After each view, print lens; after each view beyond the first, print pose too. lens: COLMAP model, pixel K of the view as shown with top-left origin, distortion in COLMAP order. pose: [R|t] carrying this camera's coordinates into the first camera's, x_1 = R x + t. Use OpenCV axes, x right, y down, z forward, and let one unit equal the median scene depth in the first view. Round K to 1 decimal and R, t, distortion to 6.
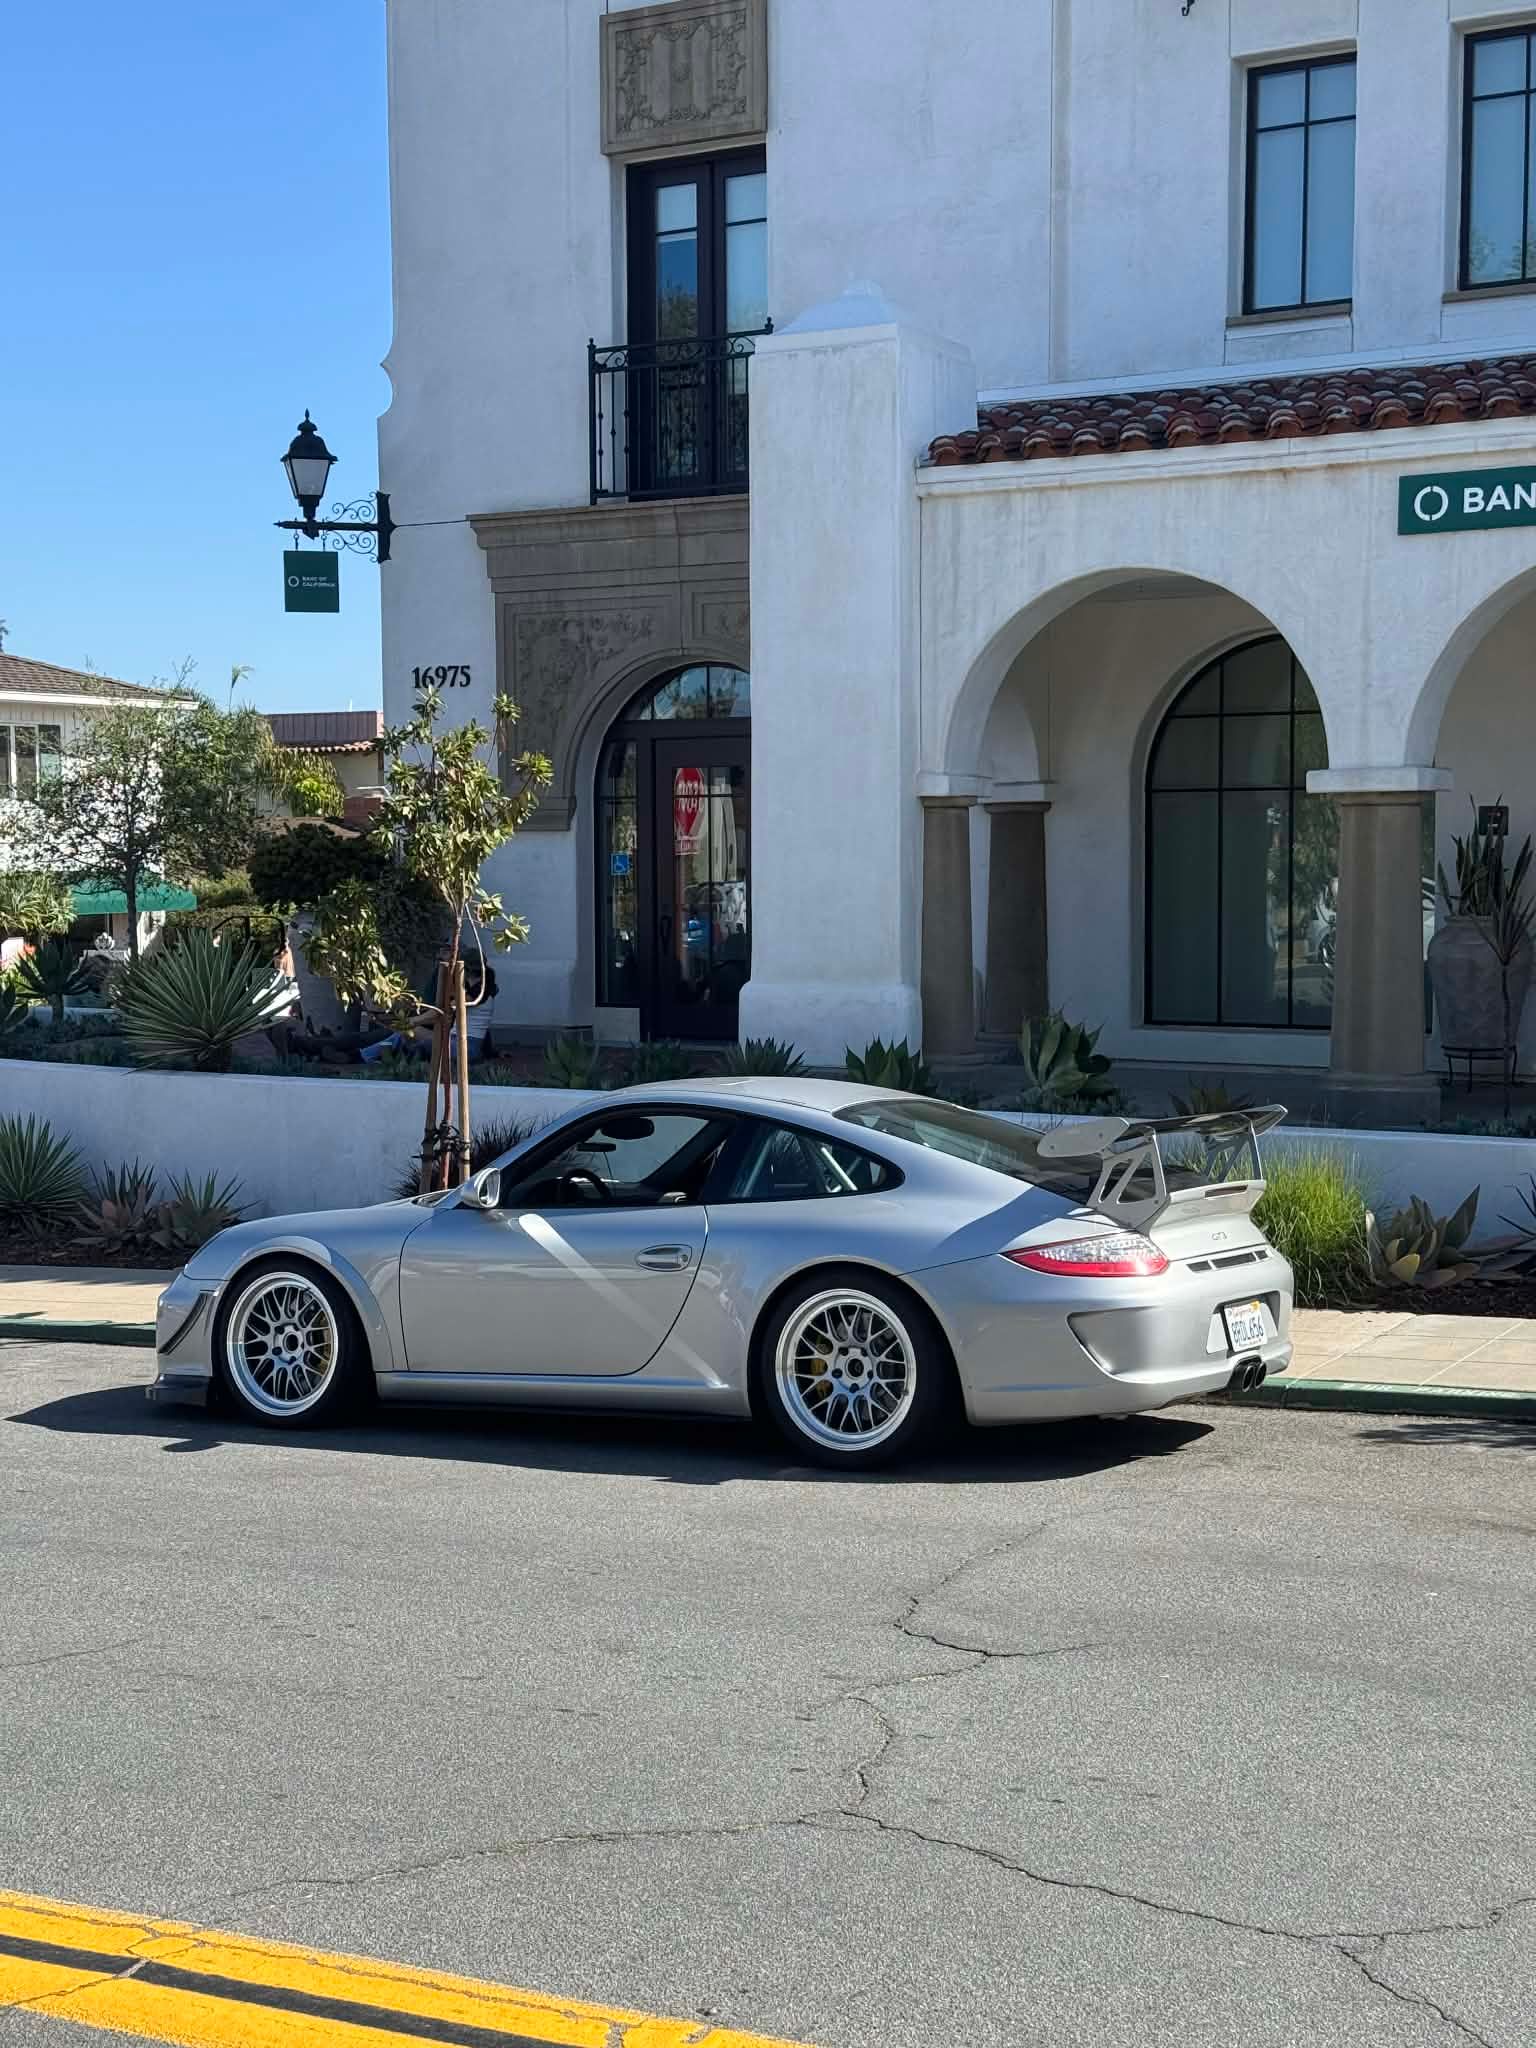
lens RADIAL K [[2788.2, 0, 786.7], [0, 2788.2, 1021.6], [0, 0, 1]] dist [0.164593, -0.263674]
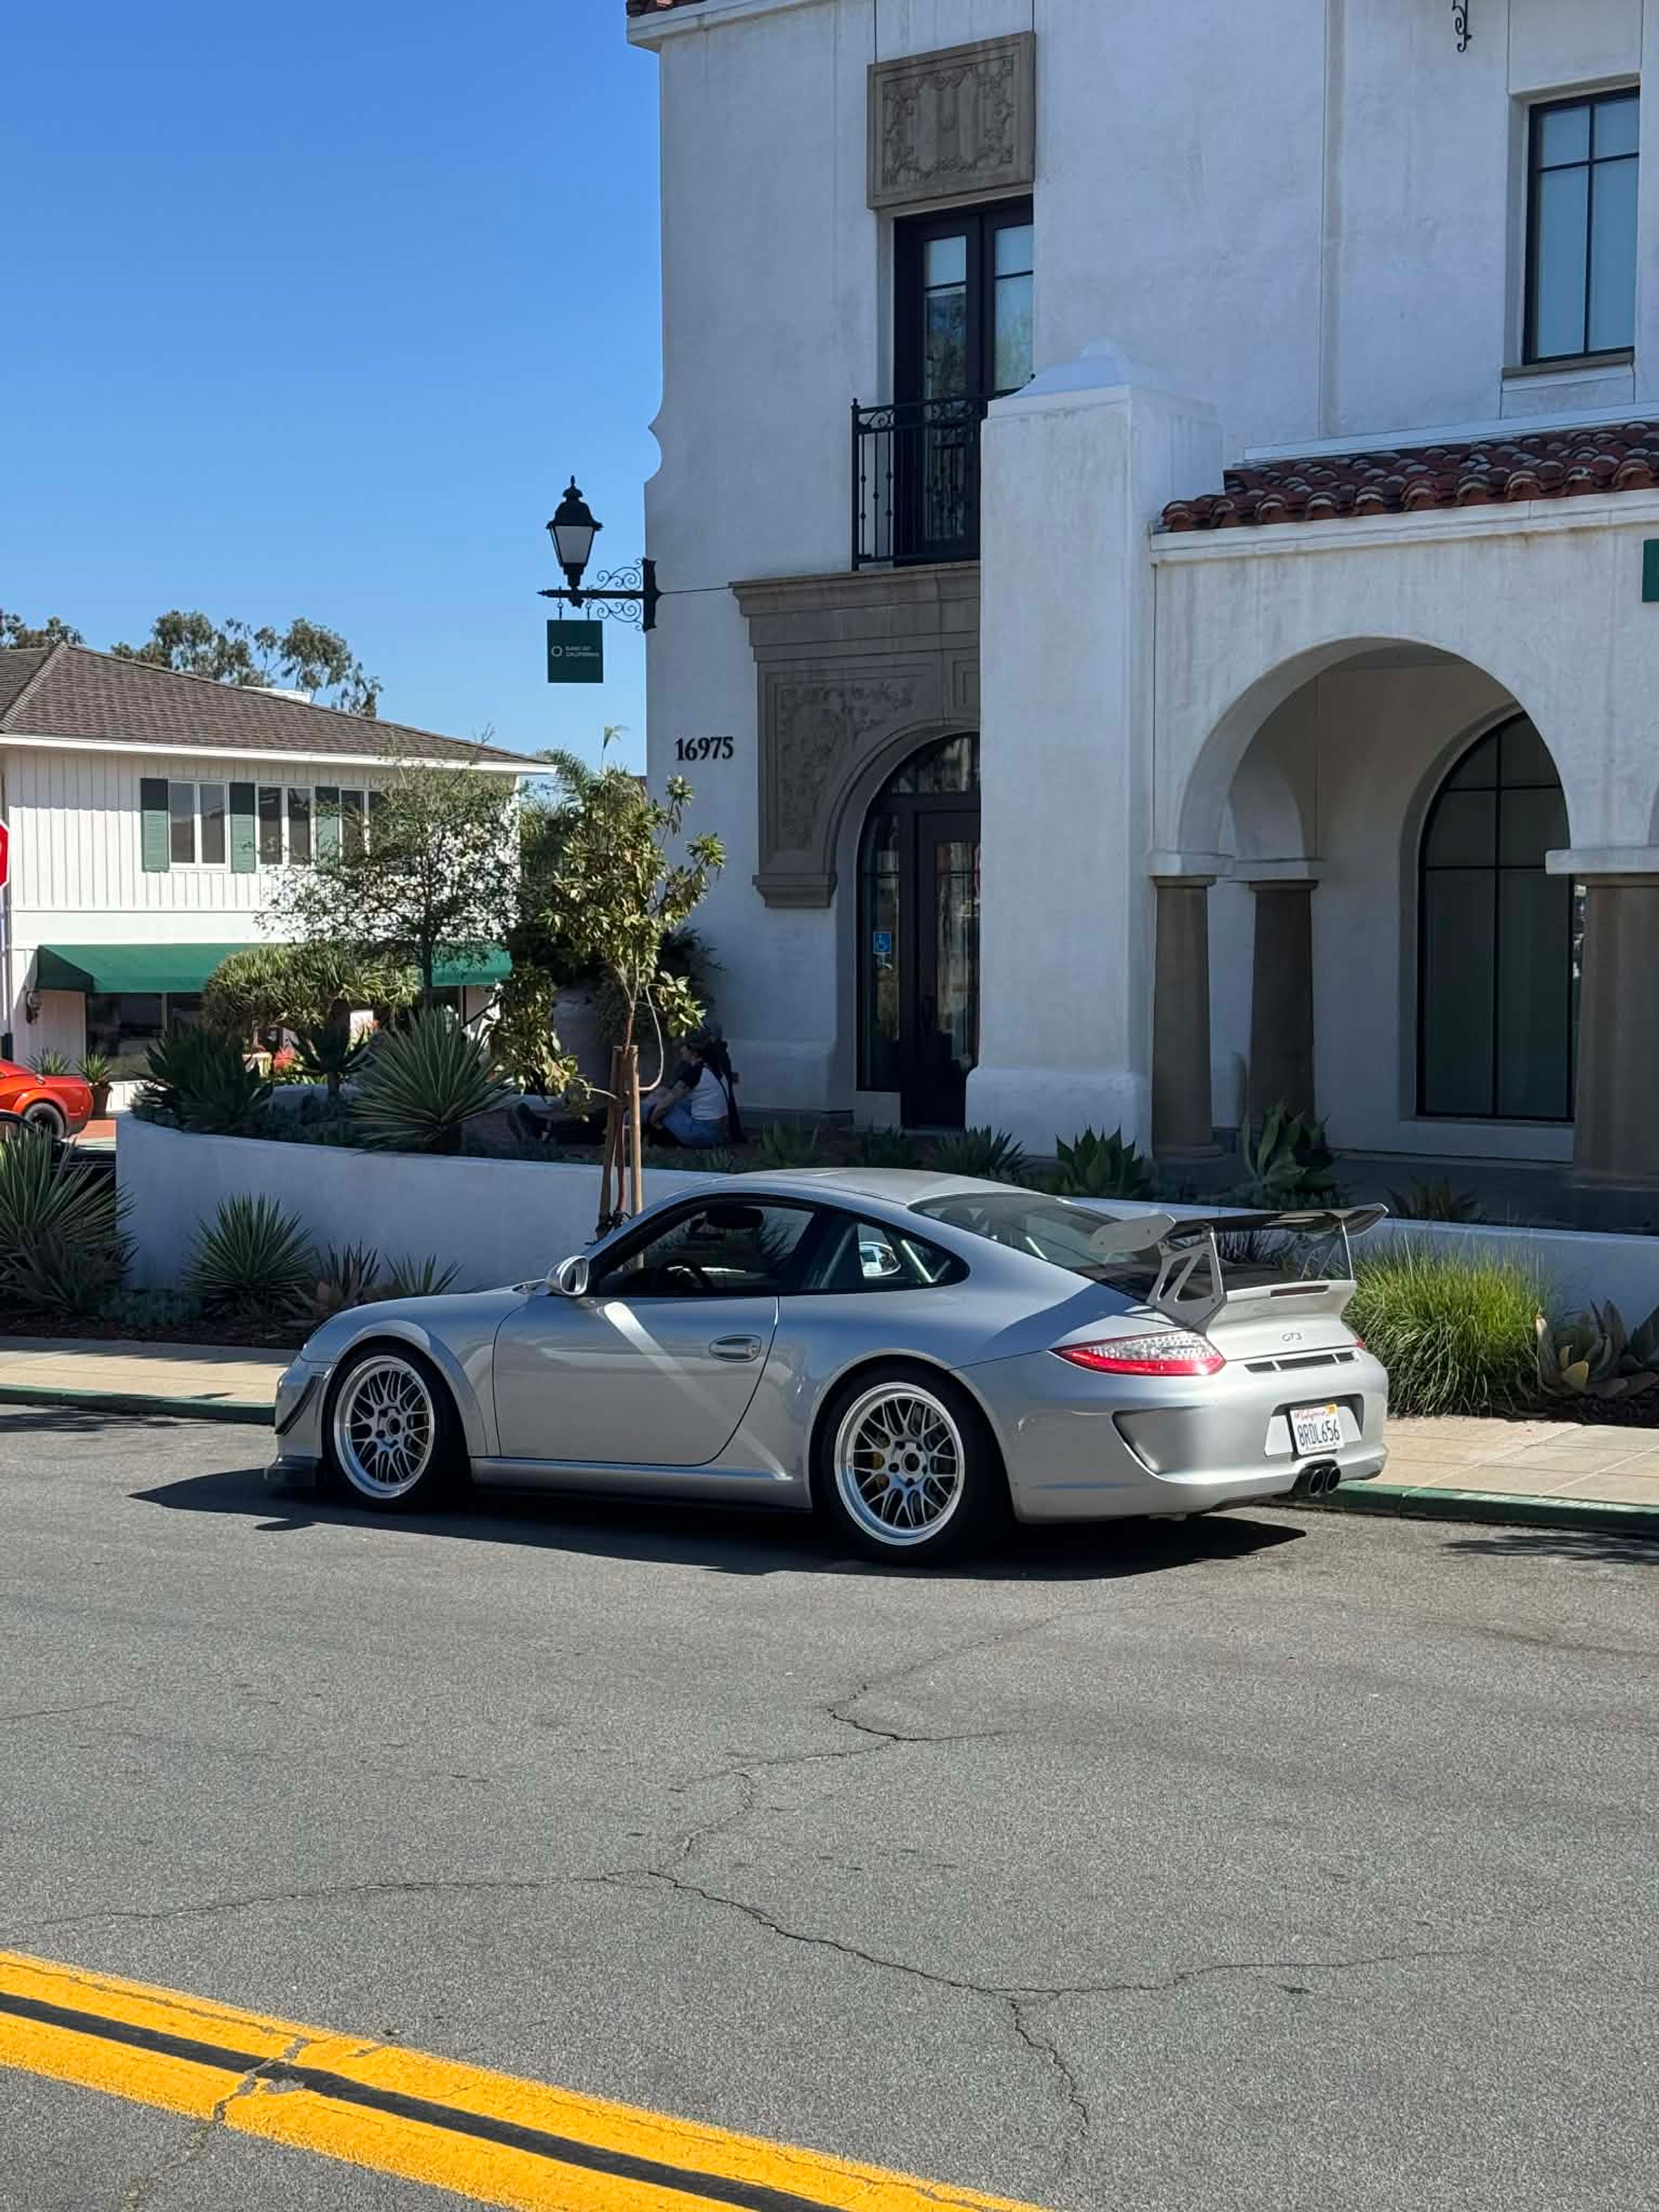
lens RADIAL K [[3009.9, 0, 890.2], [0, 3009.9, 1079.3], [0, 0, 1]] dist [0.165711, -0.283877]
pose [[0.993960, 0.009480, -0.109331, 0.076328], [-0.010308, 0.999922, -0.007010, -0.002759], [0.109257, 0.008094, 0.993981, -0.039862]]
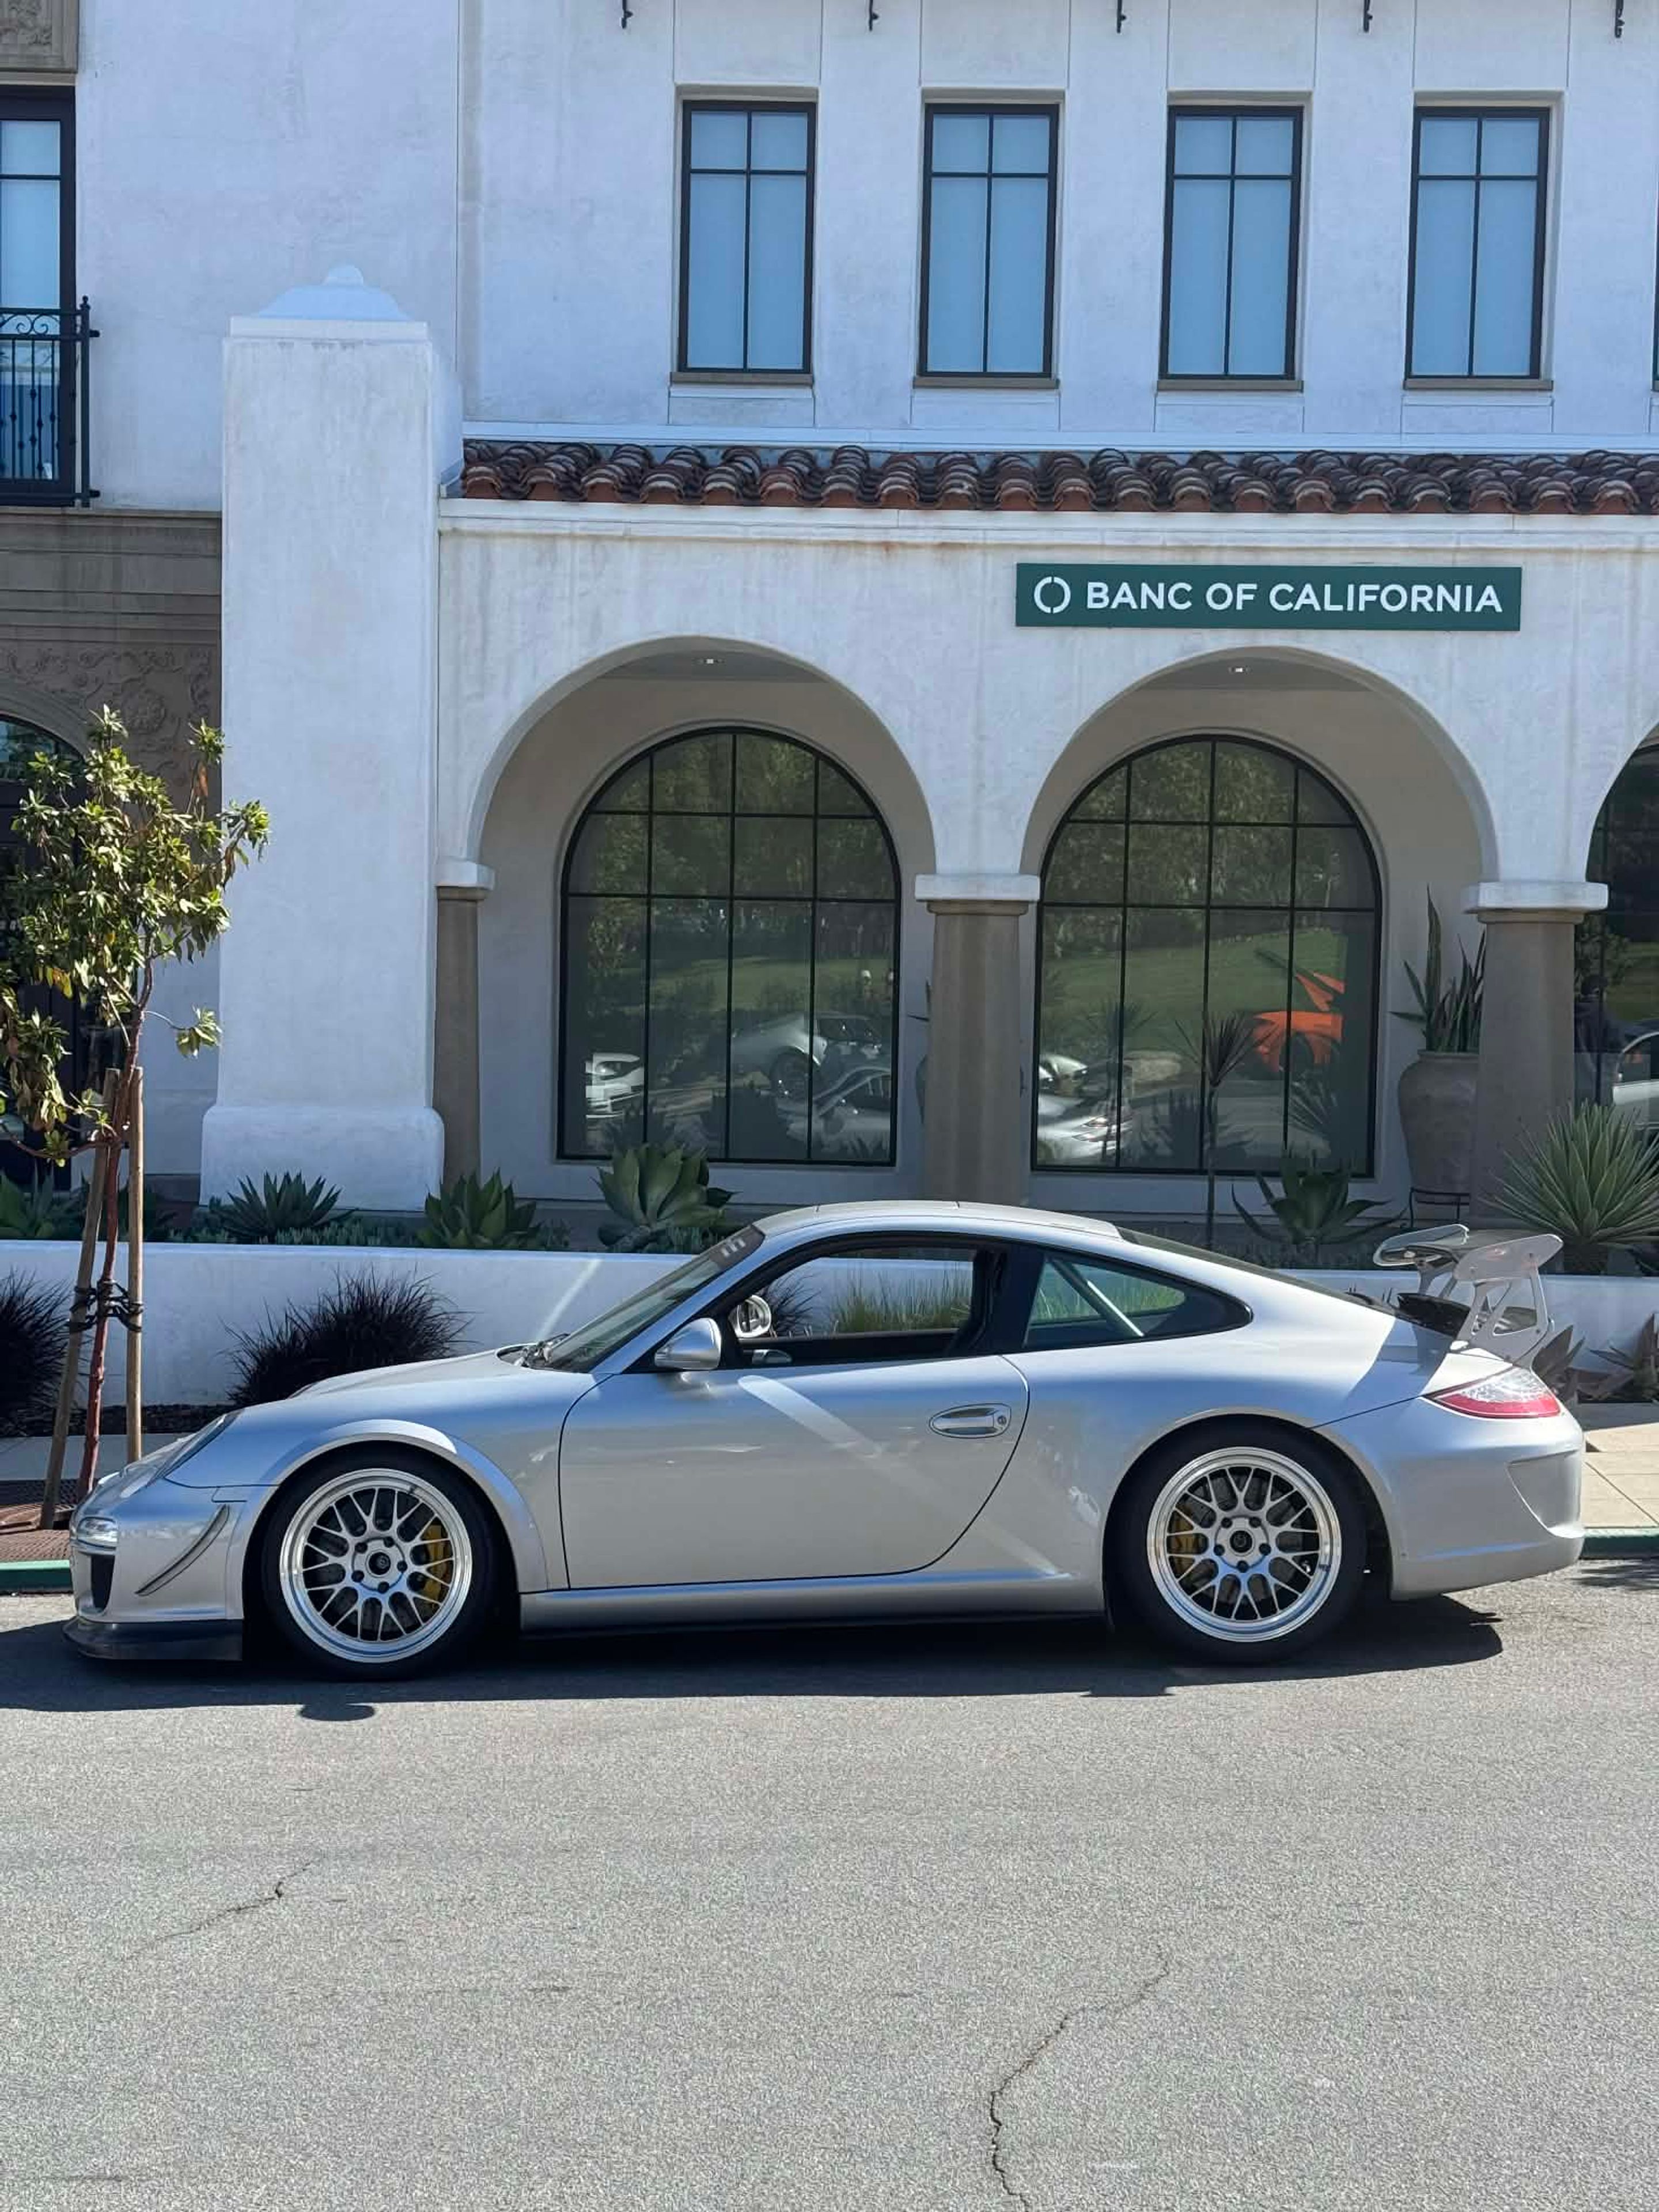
lens RADIAL K [[2999.6, 0, 874.6], [0, 2999.6, 1101.0], [0, 0, 1]] dist [0.177048, -0.327854]
pose [[0.876776, 0.006145, 0.480860, -0.289447], [0.006413, 0.999680, -0.024469, 0.007870], [-0.480856, 0.024537, 0.876456, 0.149124]]
